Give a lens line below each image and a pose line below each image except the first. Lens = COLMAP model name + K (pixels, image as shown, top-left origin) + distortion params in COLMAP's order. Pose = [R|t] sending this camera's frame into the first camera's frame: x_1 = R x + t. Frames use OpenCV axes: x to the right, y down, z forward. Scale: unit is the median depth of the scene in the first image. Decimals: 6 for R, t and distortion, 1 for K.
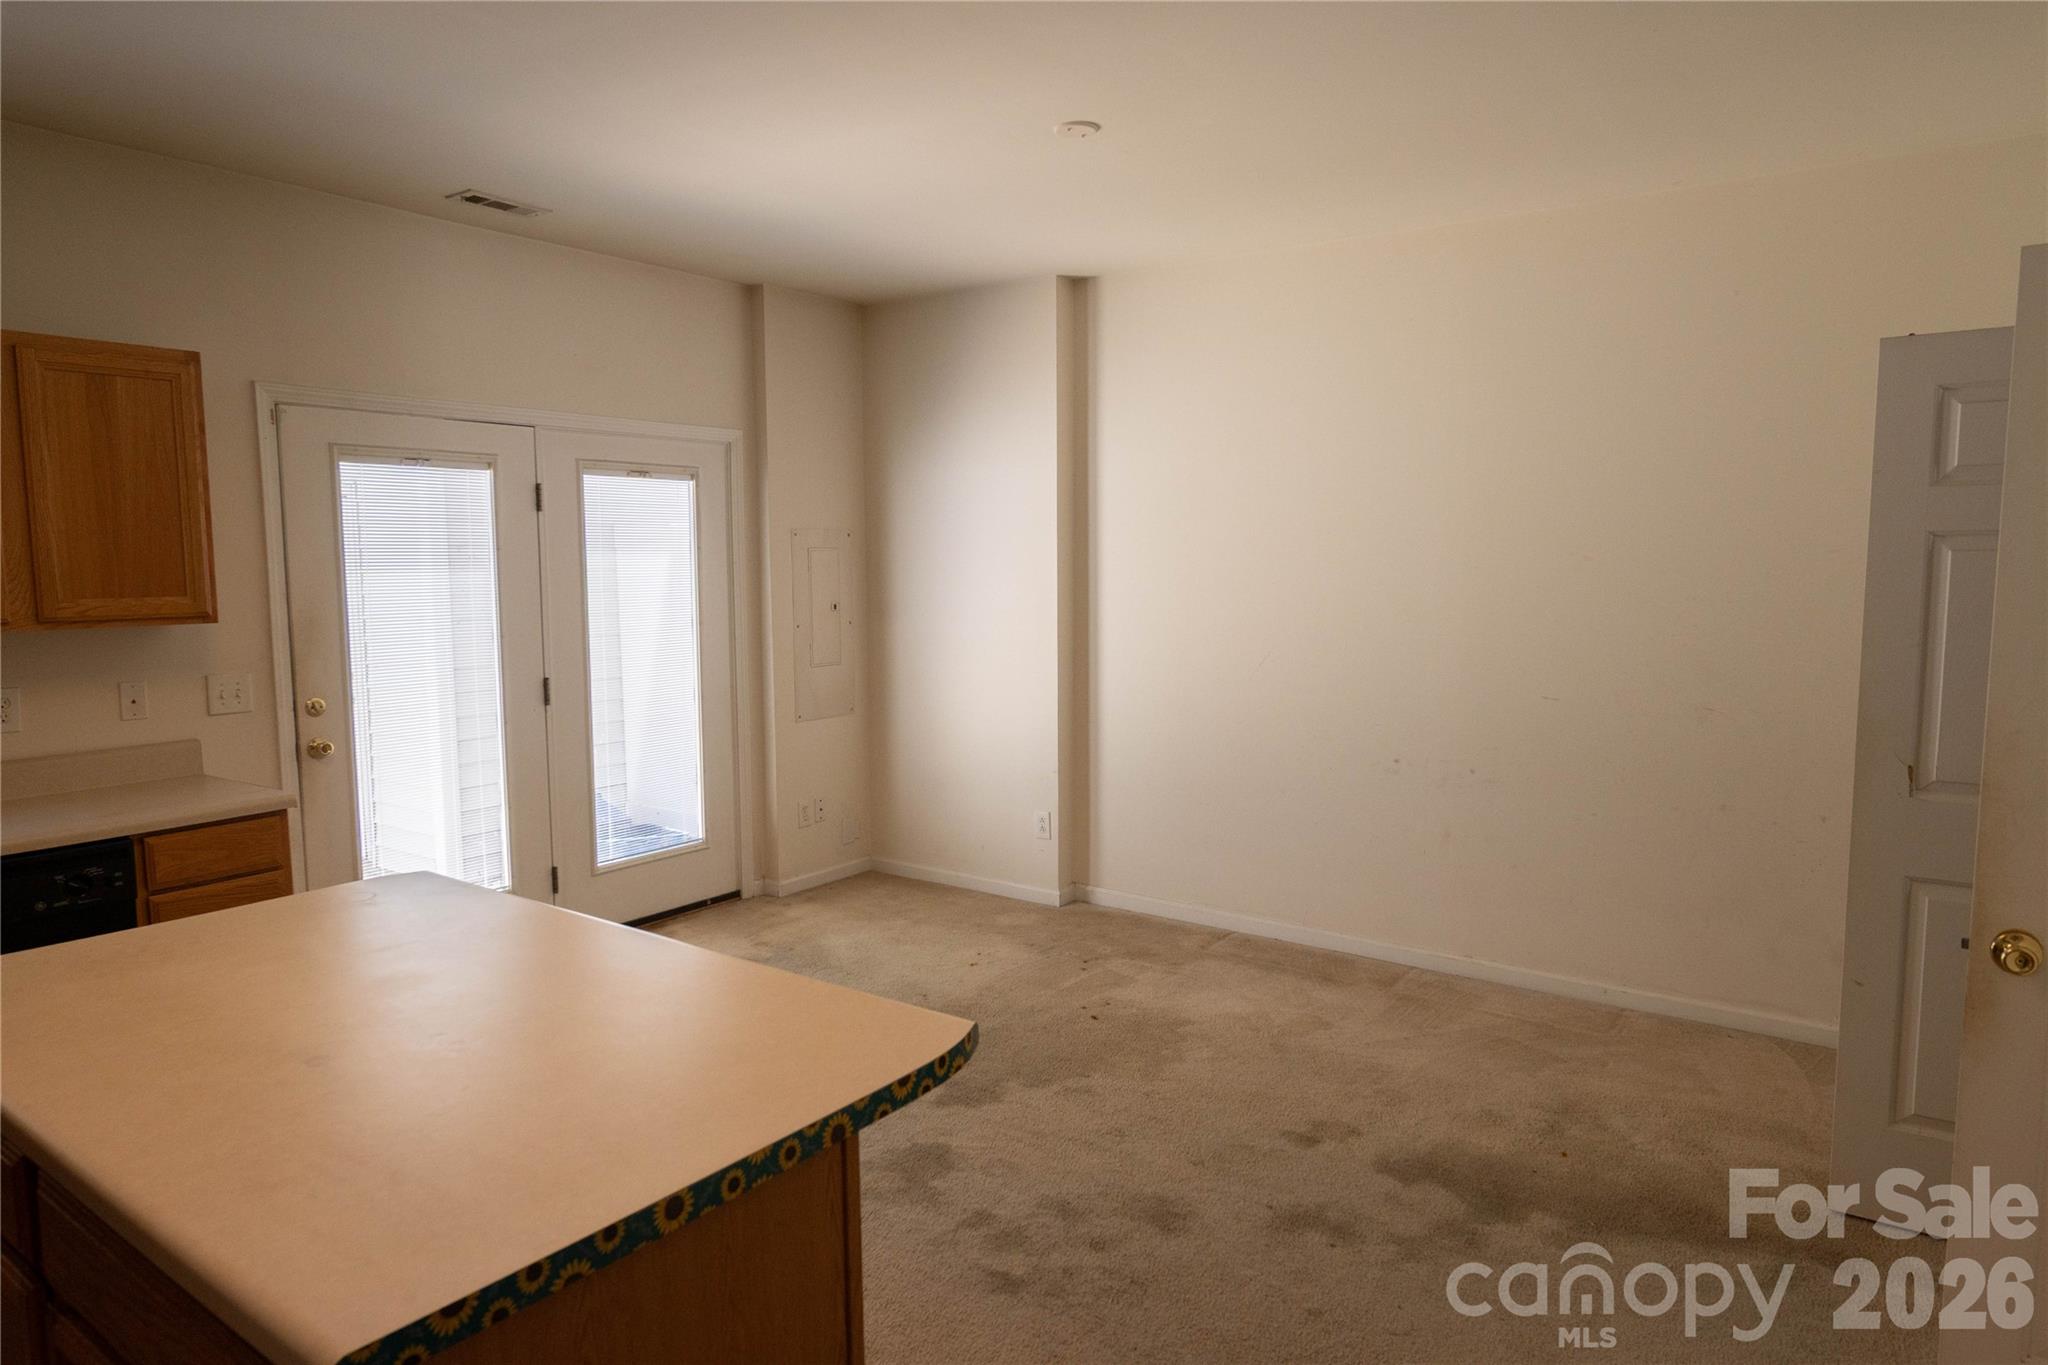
lens RADIAL K [[1247.3, 0, 1024.0], [0, 1247.3, 682.5], [0, 0, 1]] dist [-0.001249, 0.001401]
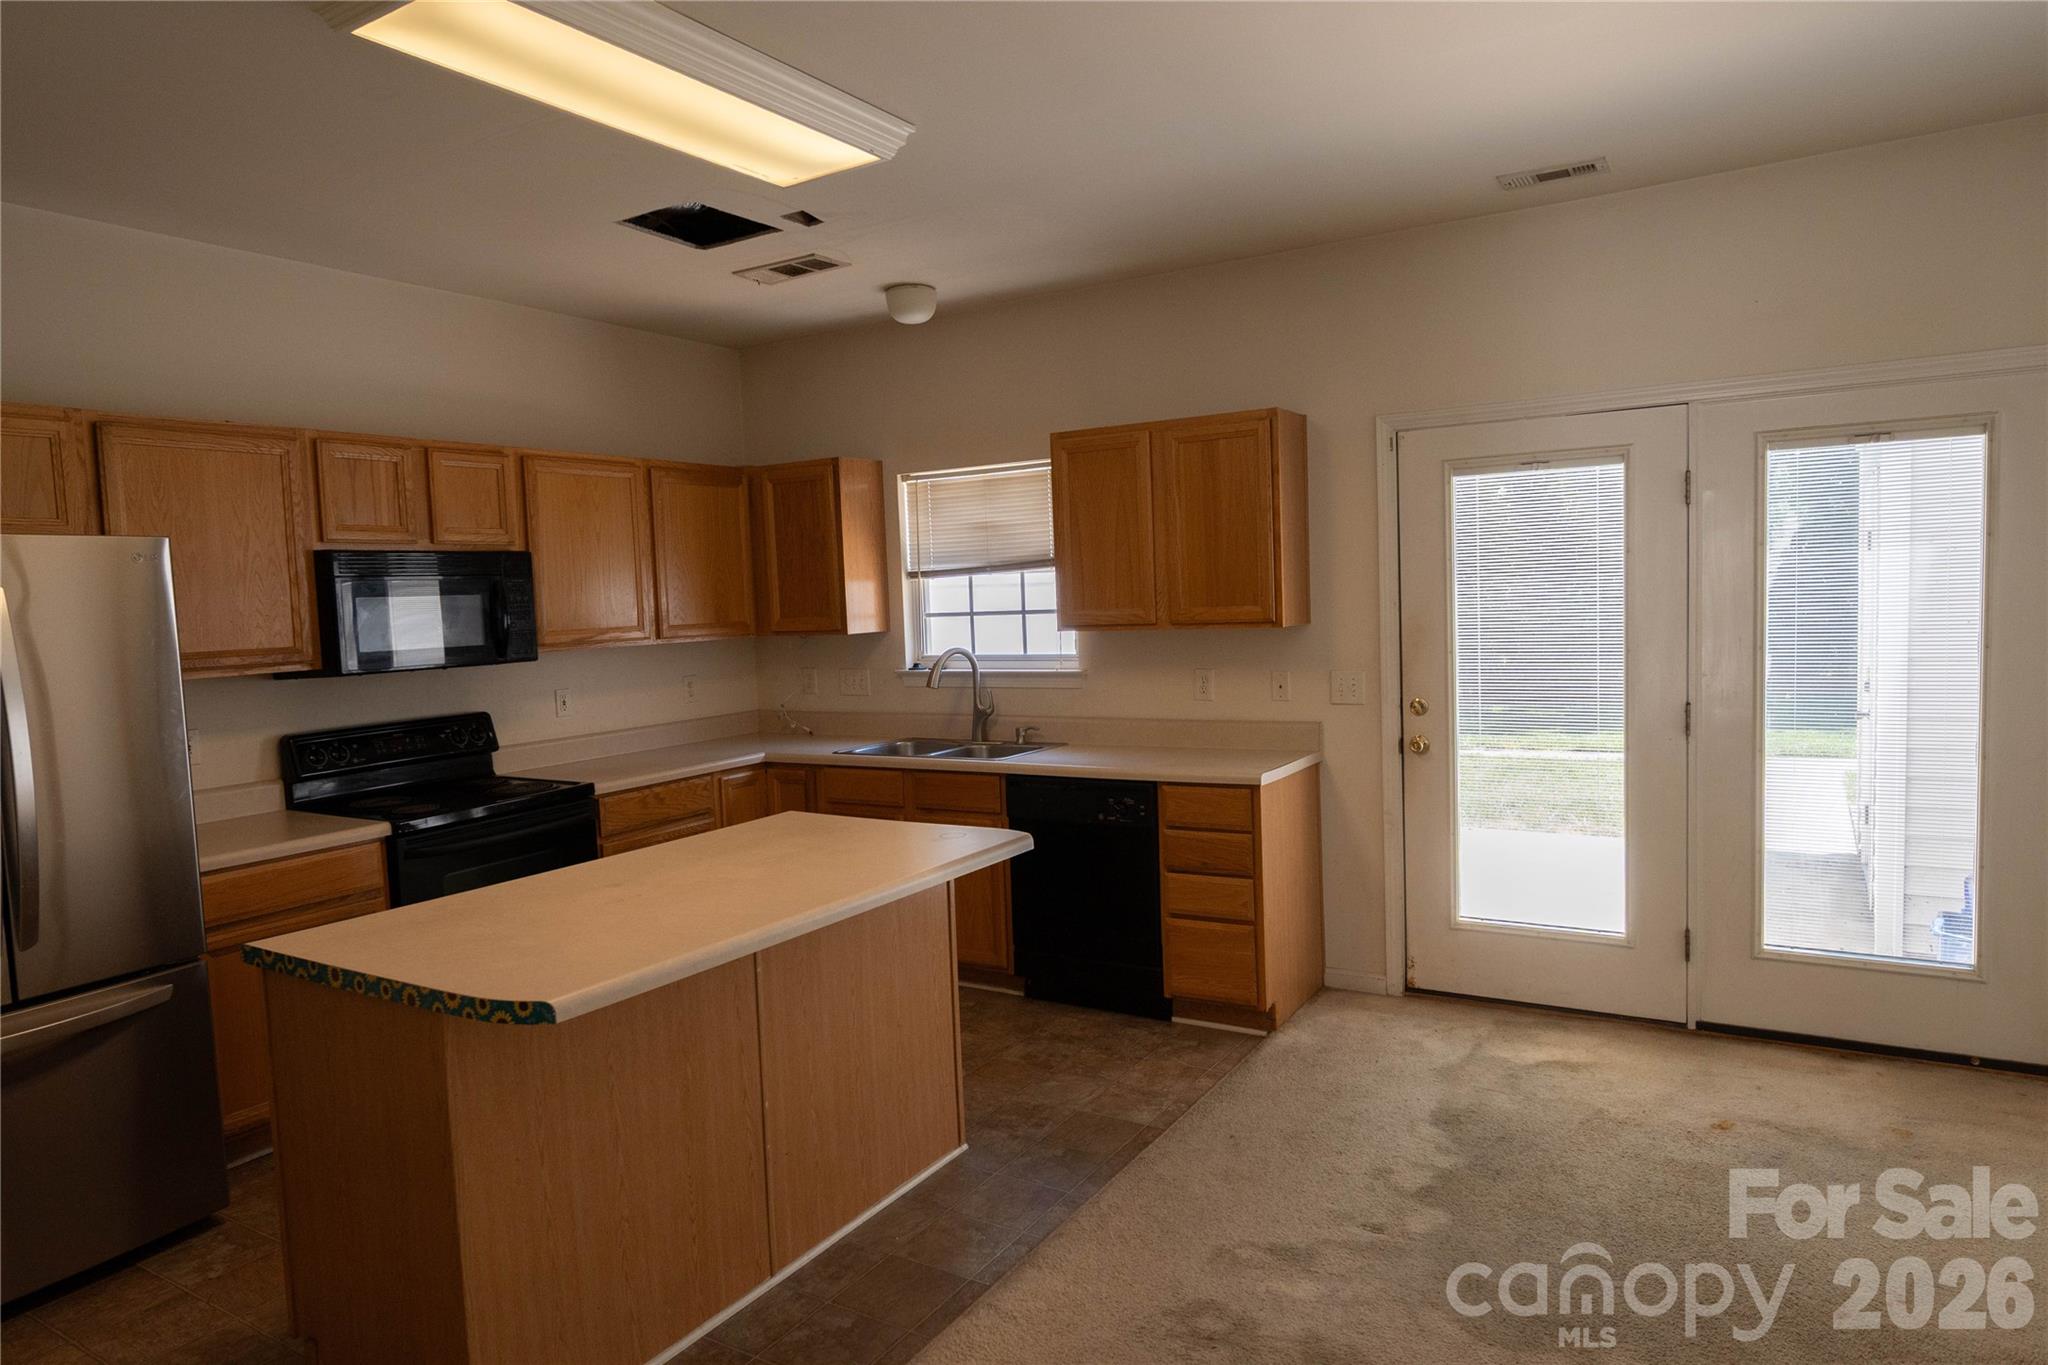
lens RADIAL K [[1247.3, 0, 1024.0], [0, 1247.3, 682.5], [0, 0, 1]] dist [-0.001249, 0.001401]
pose [[0.076329, 0.075914, -0.994189, 0.499691], [-0.063011, 0.995472, 0.071174, -0.058949], [0.995090, 0.057212, 0.080767, 0.592123]]
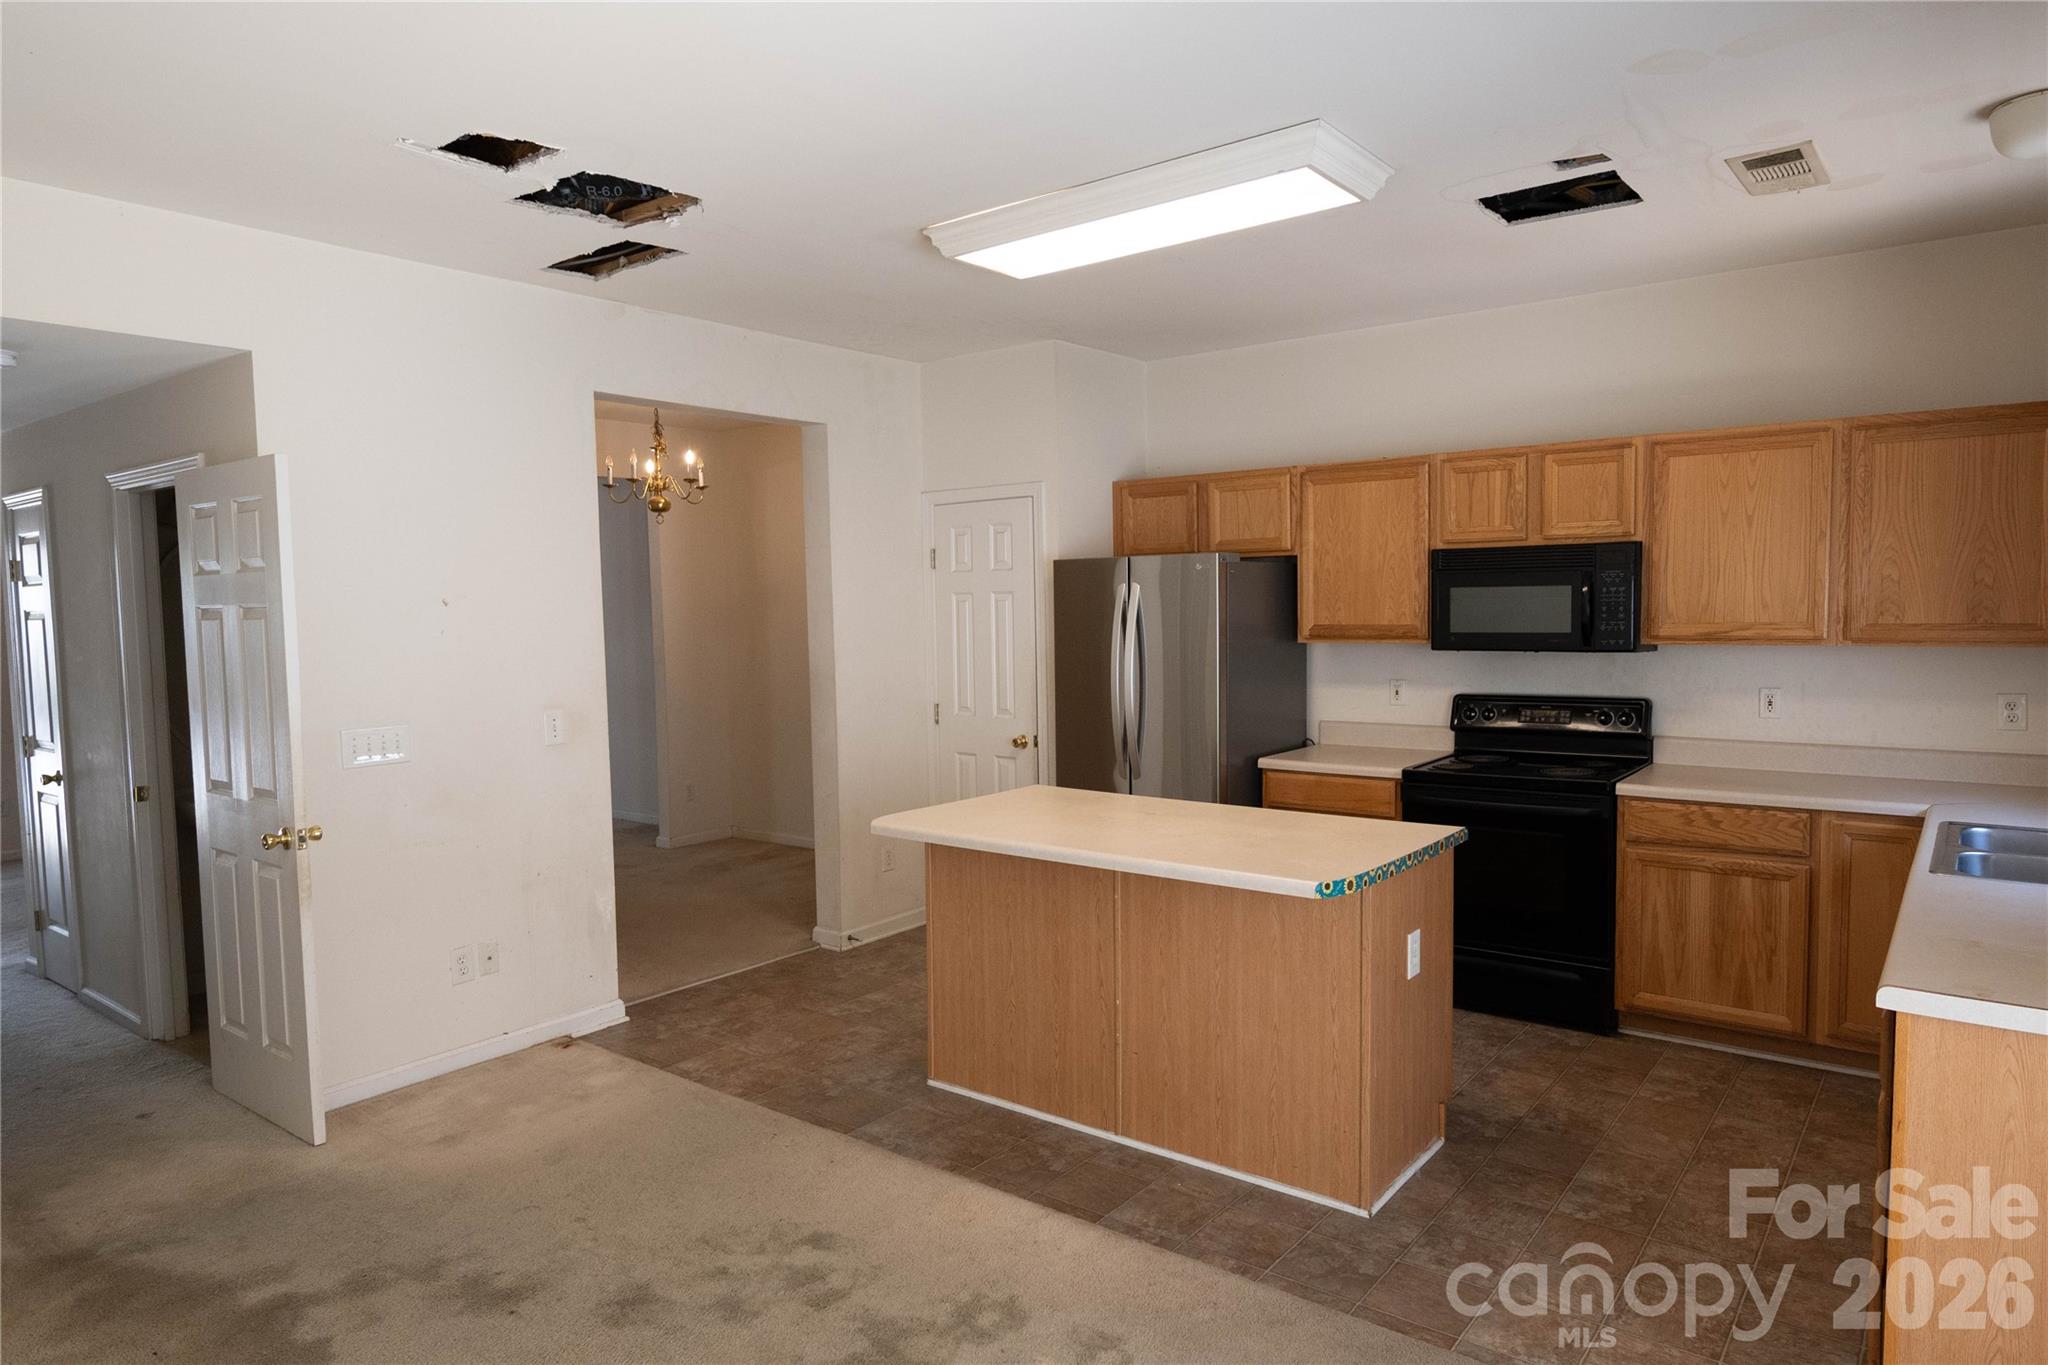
lens RADIAL K [[1247.3, 0, 1024.0], [0, 1247.3, 682.5], [0, 0, 1]] dist [-0.001249, 0.001401]
pose [[-0.999241, 0.019019, 0.033995, -0.170986], [0.024338, 0.986222, 0.163627, -0.141708], [-0.030415, 0.164330, -0.985936, 1.386187]]
